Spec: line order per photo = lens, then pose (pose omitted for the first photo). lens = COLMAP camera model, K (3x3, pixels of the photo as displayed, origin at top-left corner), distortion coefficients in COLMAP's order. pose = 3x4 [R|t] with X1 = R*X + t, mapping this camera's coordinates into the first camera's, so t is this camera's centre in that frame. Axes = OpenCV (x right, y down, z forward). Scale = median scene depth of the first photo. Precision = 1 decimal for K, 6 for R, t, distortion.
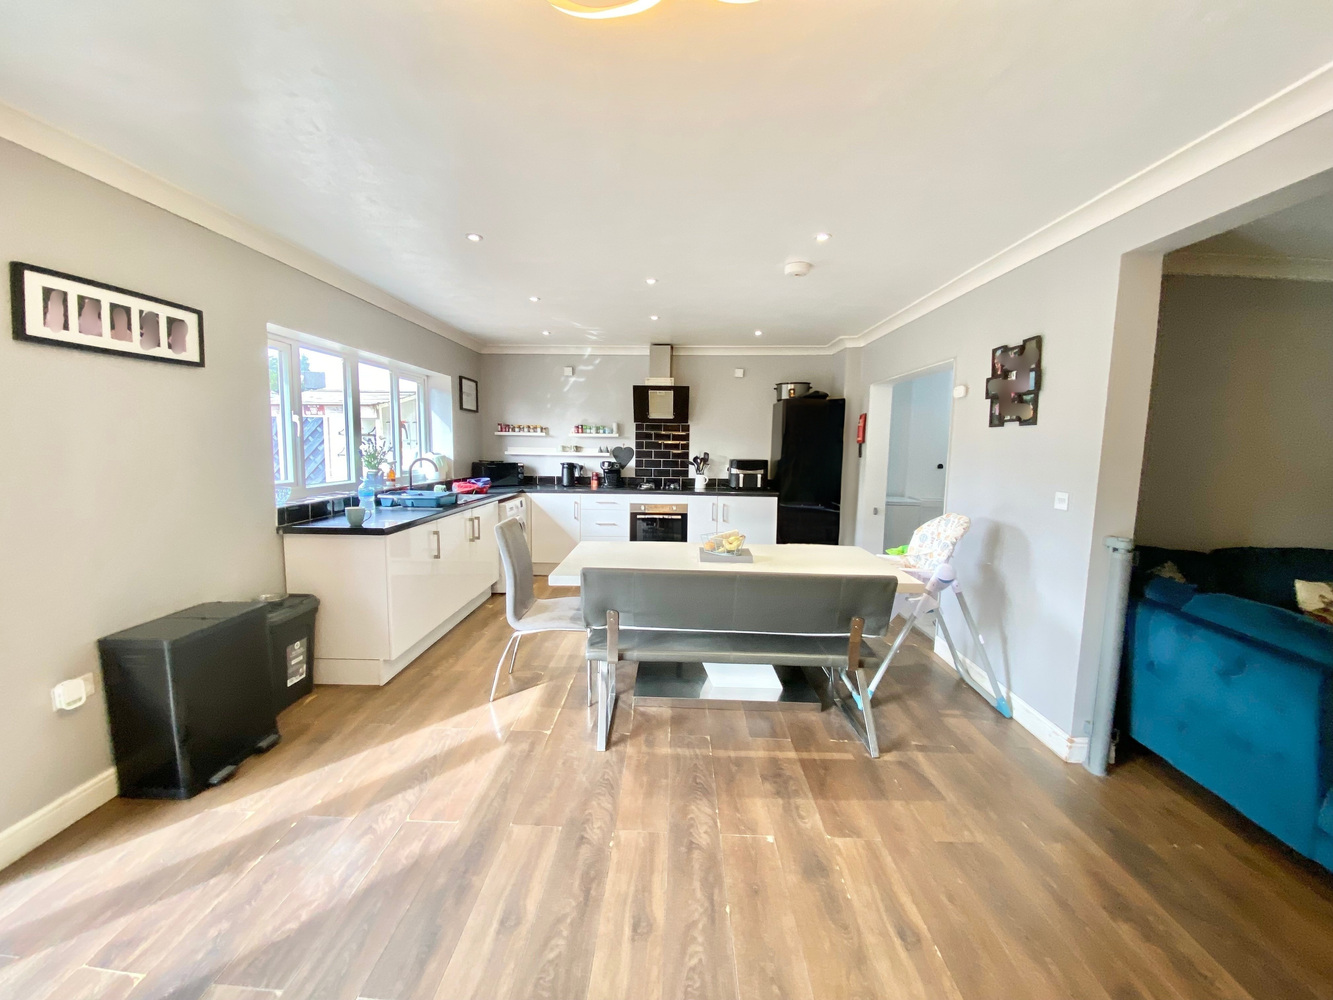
lens RADIAL K [[535.4, 0, 661.6], [0, 535.4, 499.7], [0, 0, 1]] dist [0.025377, -0.025856]
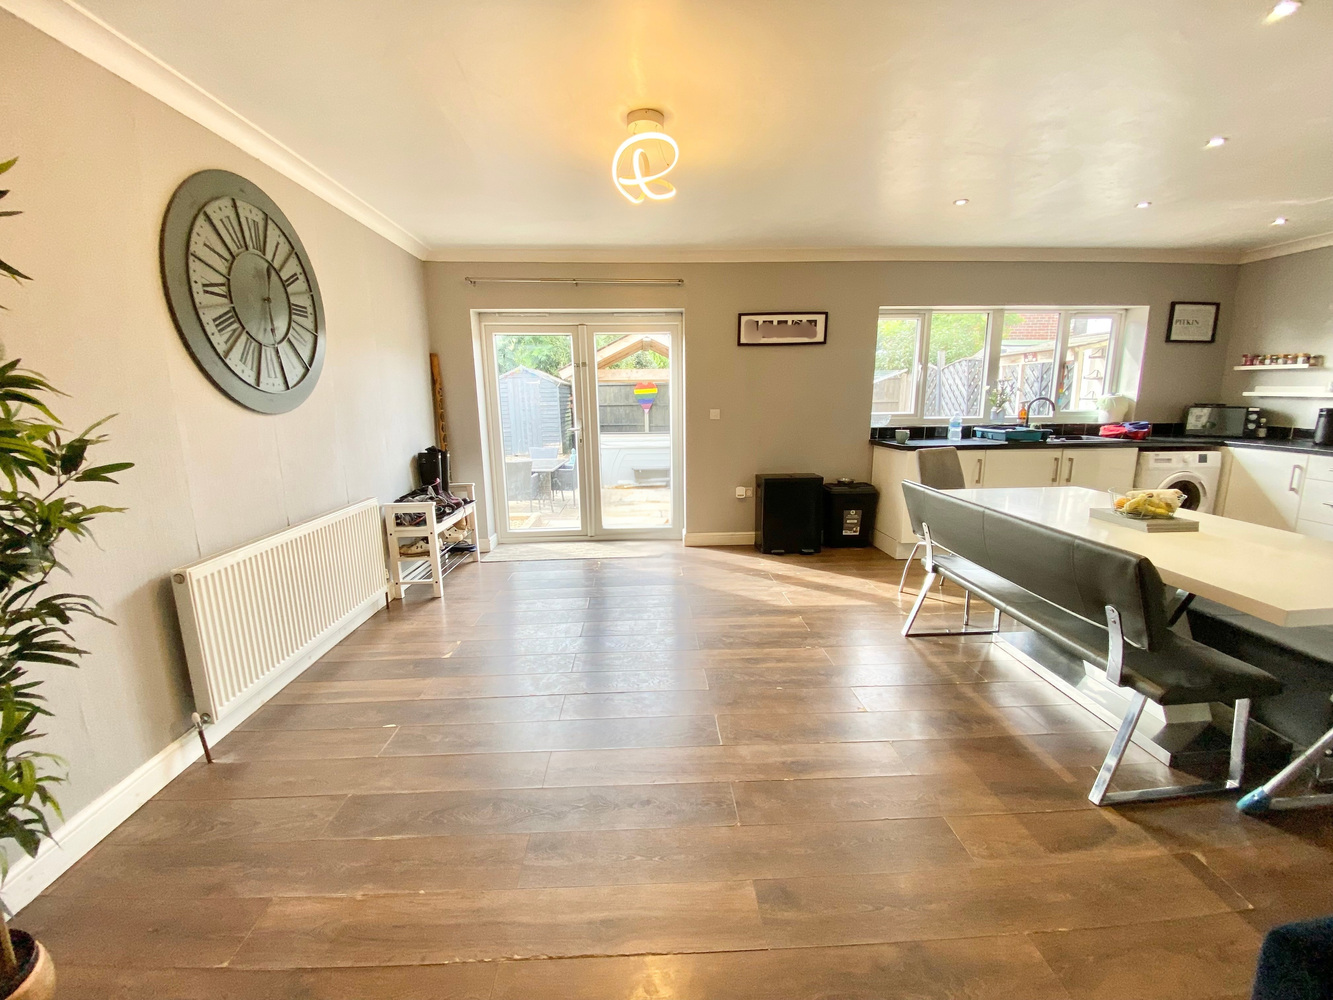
lens RADIAL K [[532.9, 0, 662.9], [0, 532.9, 499.4], [0, 0, 1]] dist [0.018964, -0.019772]
pose [[0.068166, 0.174558, -0.982285, 0.459092], [-0.090051, 0.981632, 0.168193, 0.007249], [0.993602, 0.076991, 0.082633, 0.159986]]
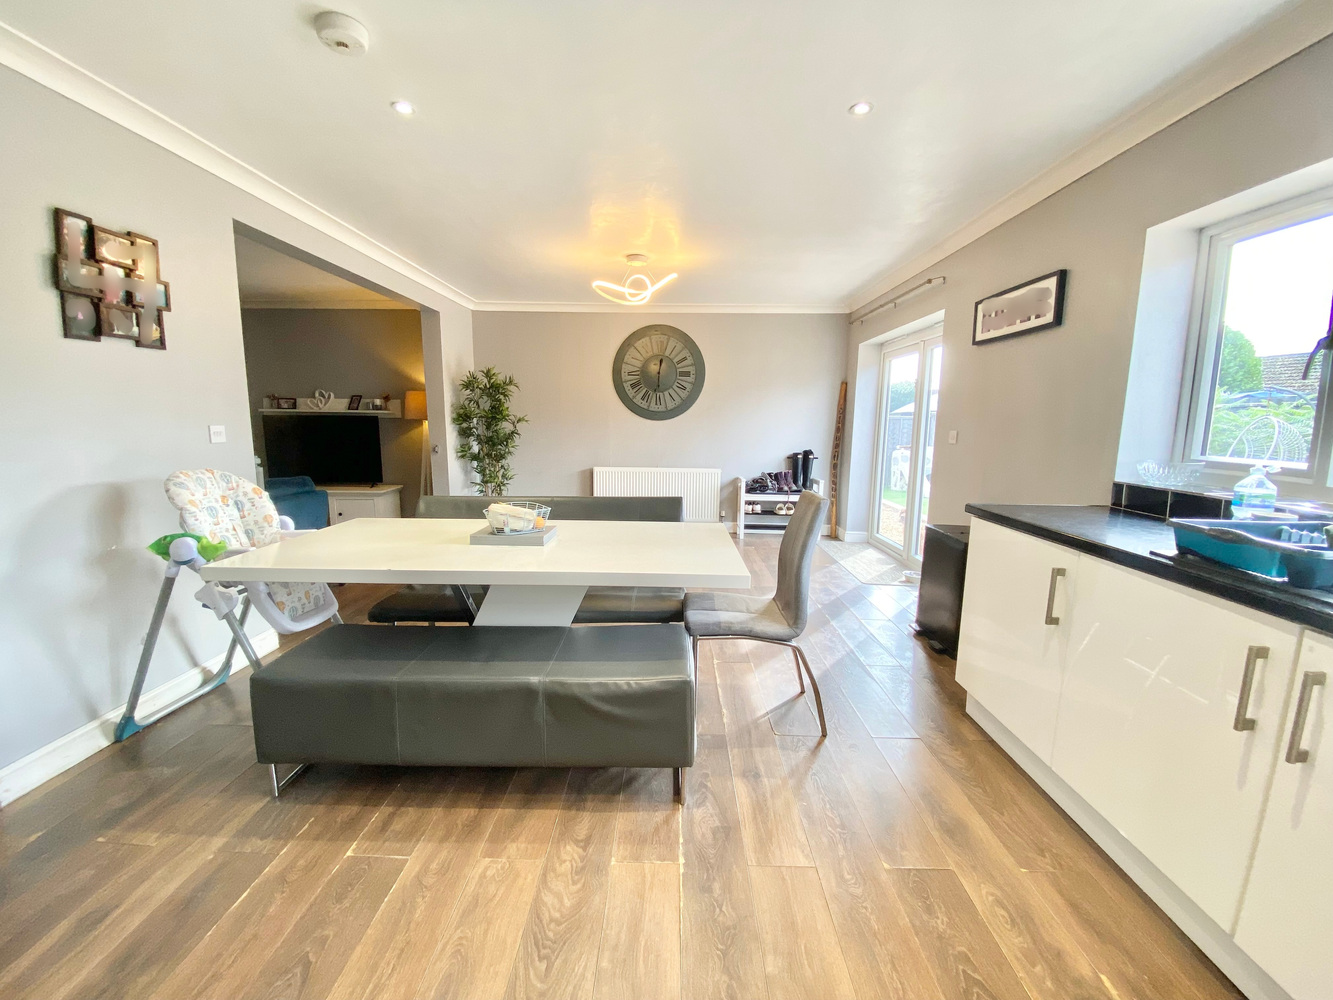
lens RADIAL K [[532.9, 0, 662.9], [0, 532.9, 499.4], [0, 0, 1]] dist [0.018964, -0.019772]
pose [[-0.999678, -0.023019, -0.010688, -0.041627], [-0.024951, 0.968423, 0.248060, -0.072963], [0.004640, 0.248247, -0.968686, 0.973007]]
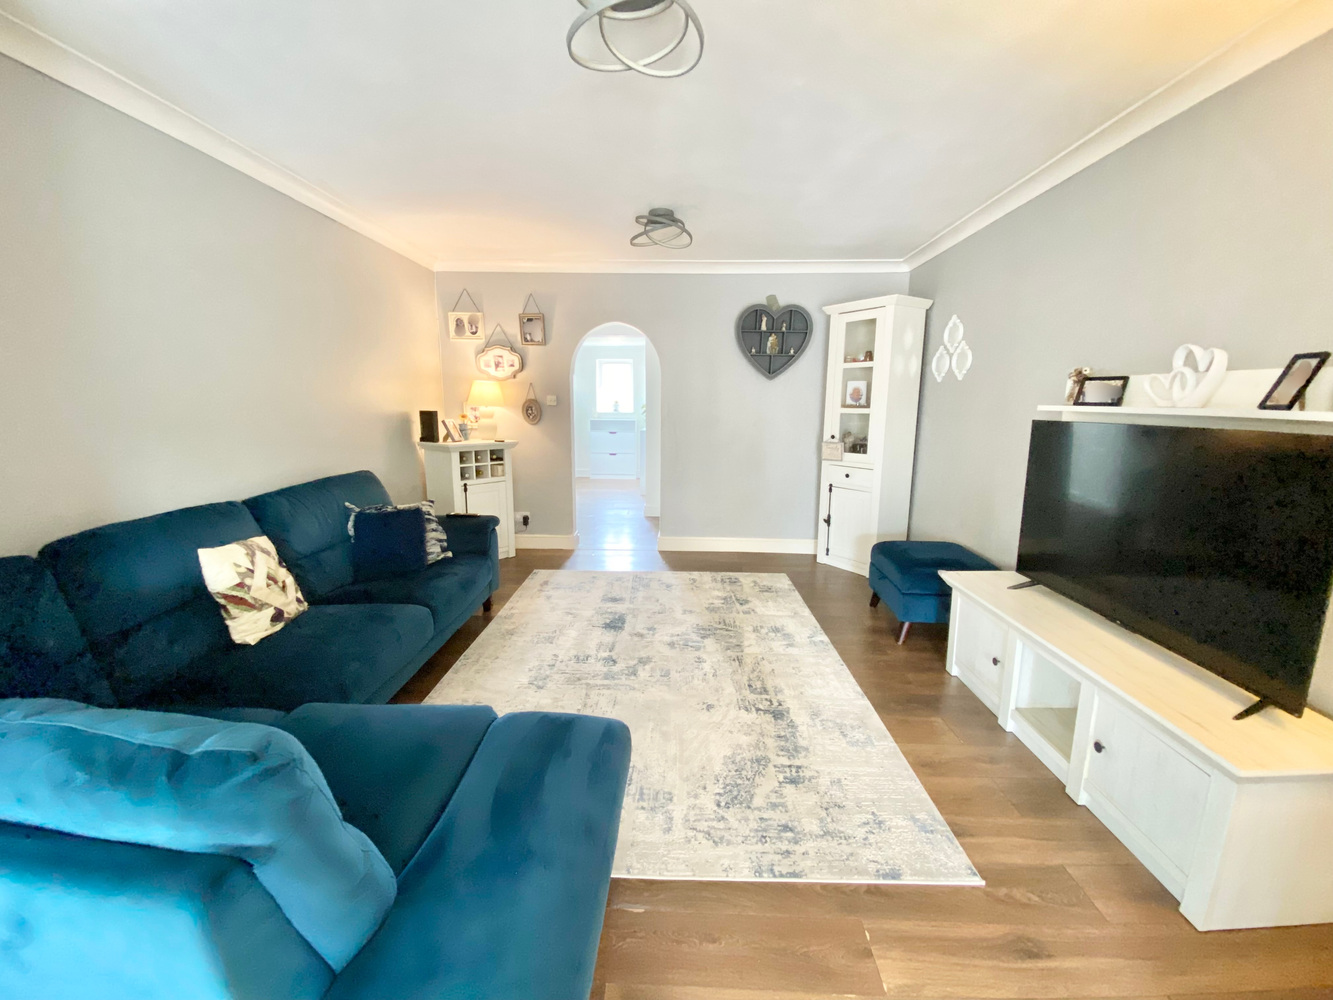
lens RADIAL K [[535.4, 0, 661.6], [0, 535.4, 499.7], [0, 0, 1]] dist [0.025377, -0.025856]
pose [[0.018056, -0.194789, 0.980679, 0.289933], [0.095028, 0.976733, 0.192255, -0.001622], [-0.995311, 0.089720, 0.036146, 0.185578]]
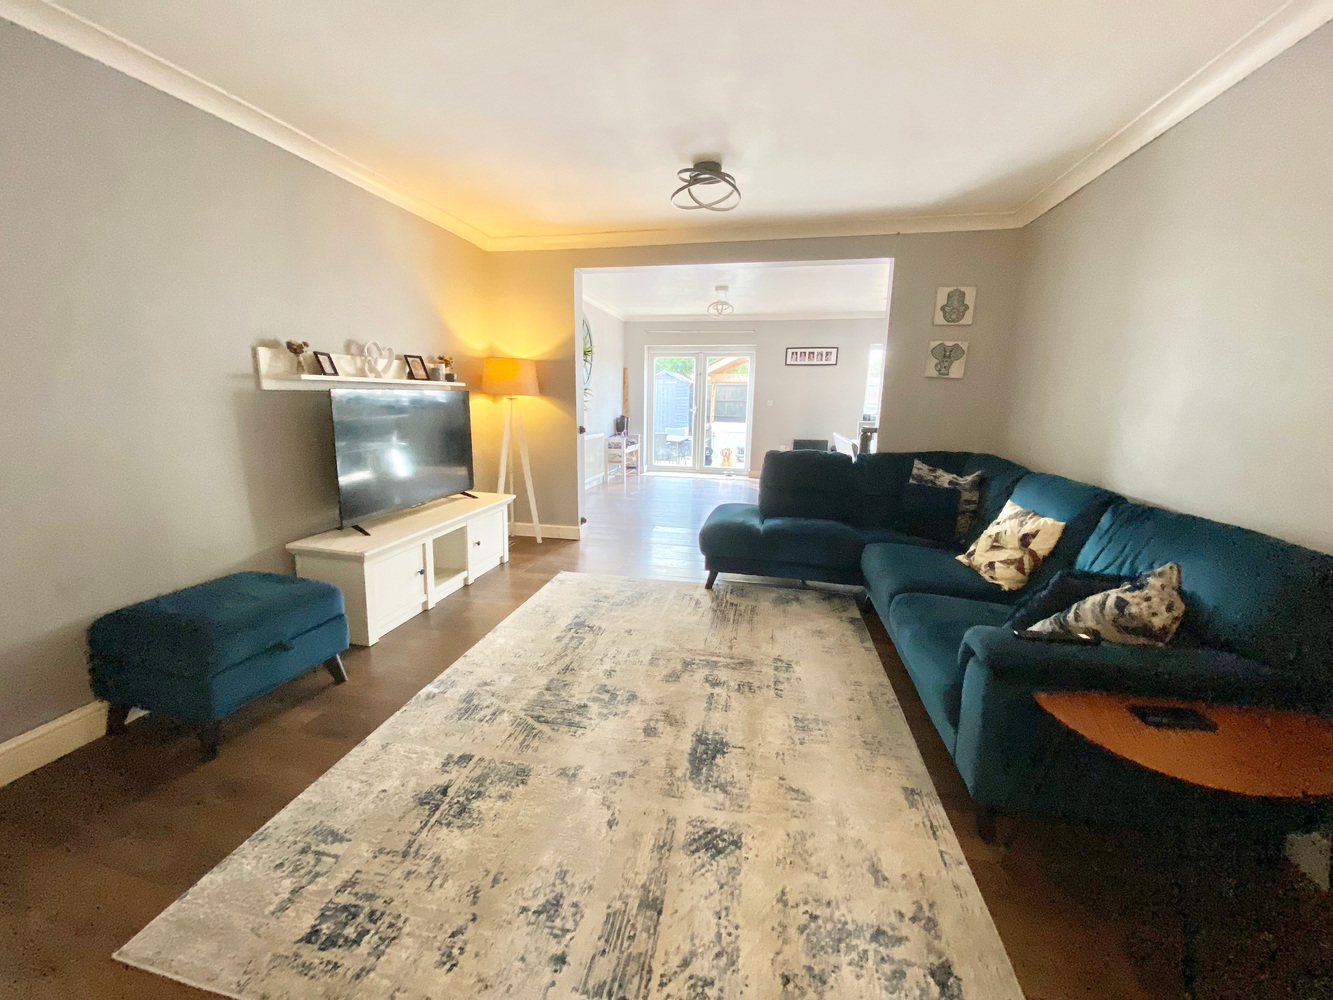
lens RADIAL K [[529.7, 0, 648.1], [0, 529.7, 501.4], [0, 0, 1]] dist [0.001324, -0.010090]
pose [[-0.202108, 0.176042, -0.963412, 1.201096], [-0.114677, 0.972691, 0.201794, 0.017641], [0.972626, 0.151265, -0.176400, 0.273602]]
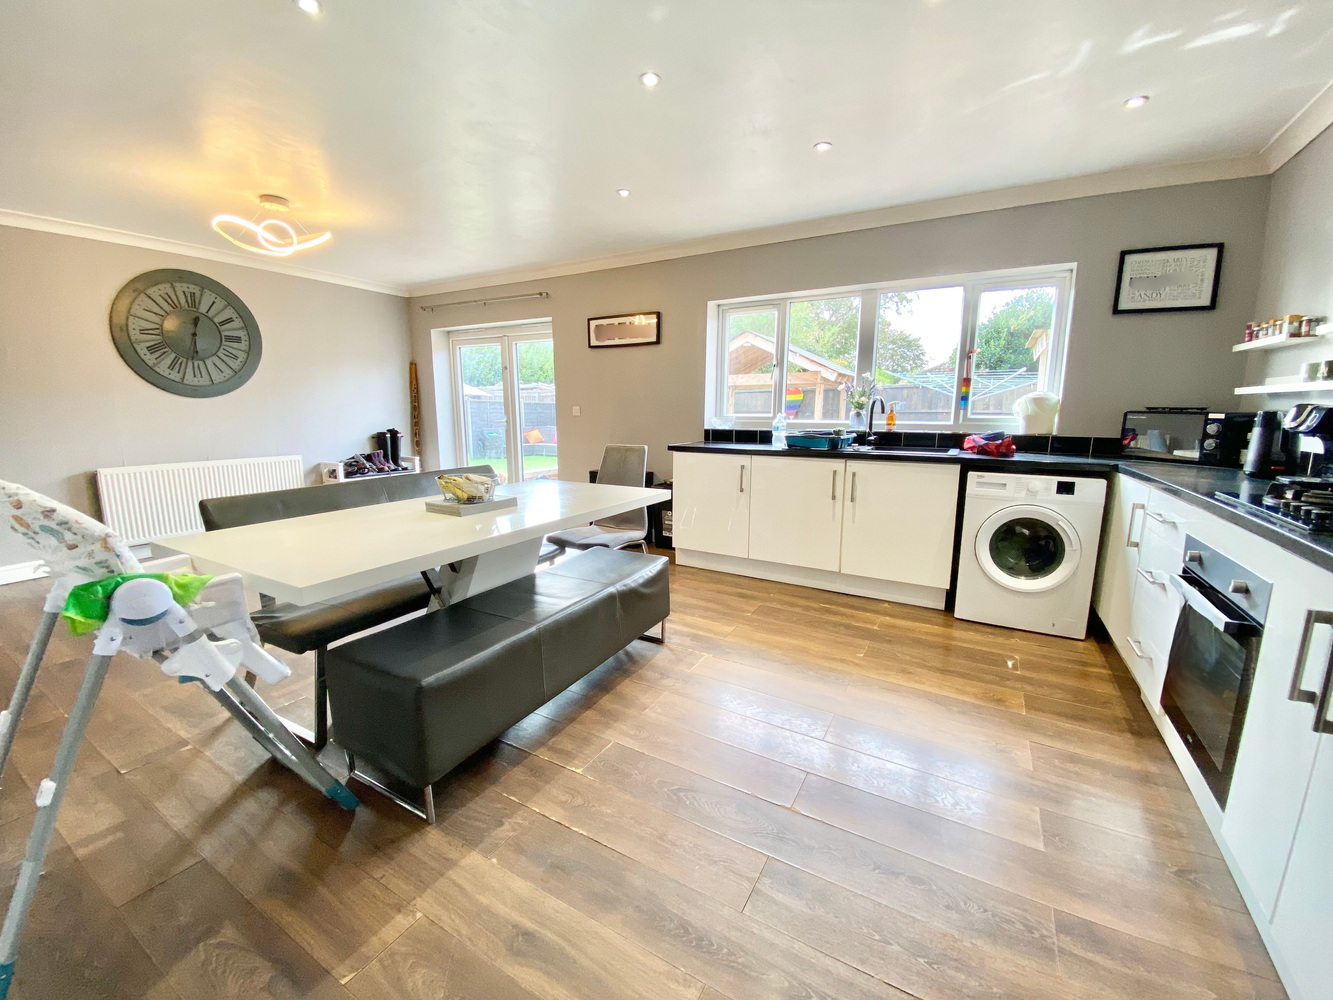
lens RADIAL K [[532.9, 0, 662.9], [0, 532.9, 499.4], [0, 0, 1]] dist [0.018964, -0.019772]
pose [[-0.473369, 0.130061, -0.871209, 0.369680], [-0.102531, 0.974181, 0.201144, -0.044566], [0.874877, 0.184542, -0.447812, 0.899895]]
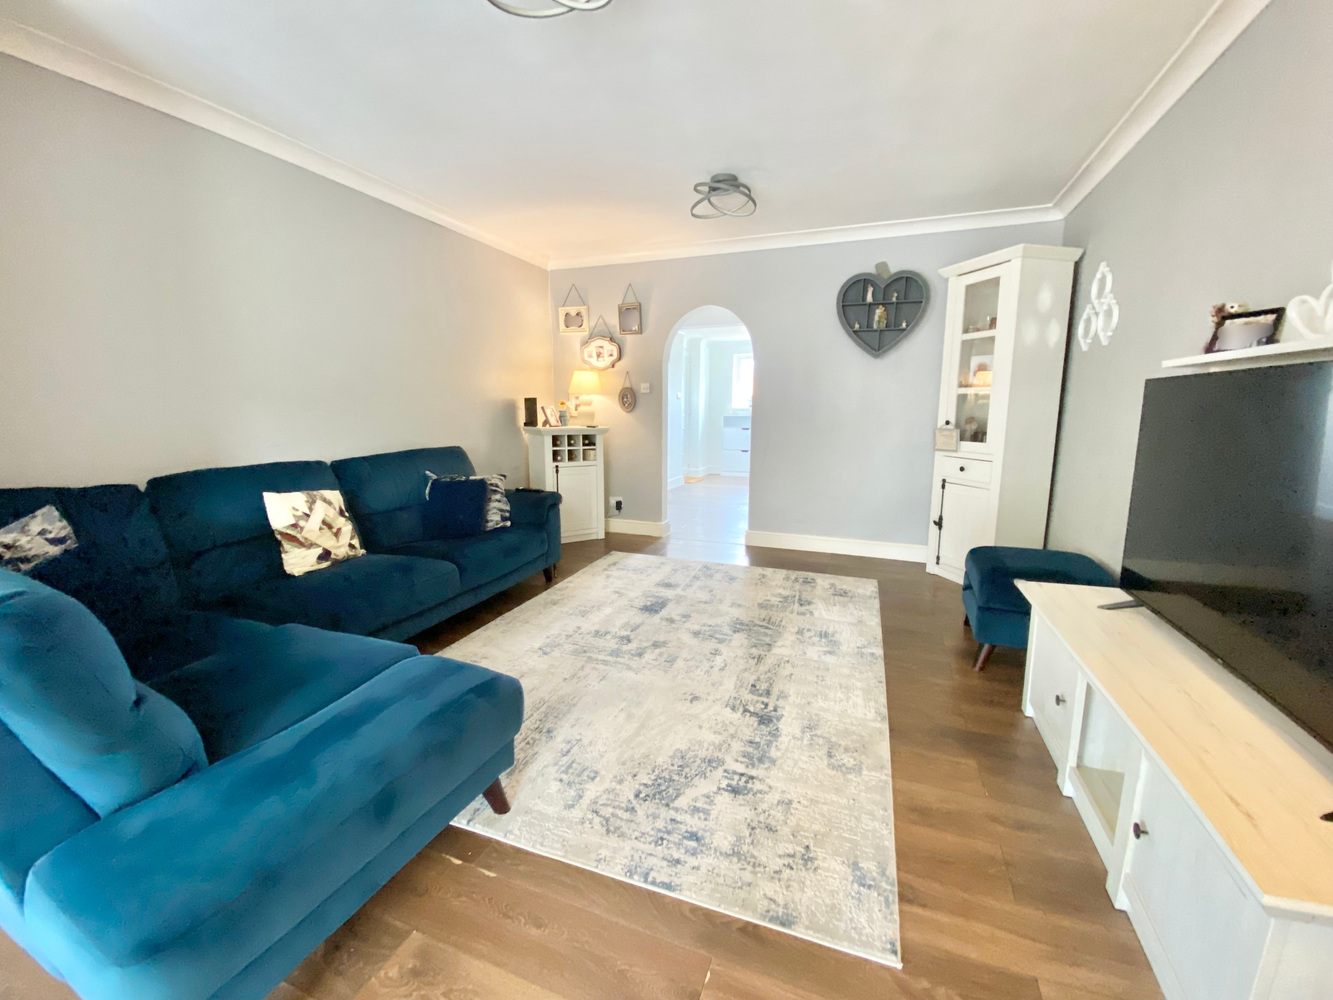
lens RADIAL K [[535.4, 0, 661.6], [0, 535.4, 499.7], [0, 0, 1]] dist [0.025377, -0.025856]
pose [[0.340159, -0.174808, 0.923977, 0.336146], [0.099049, 0.983765, 0.149654, 0.044372], [-0.935137, 0.040613, 0.351951, 0.048464]]
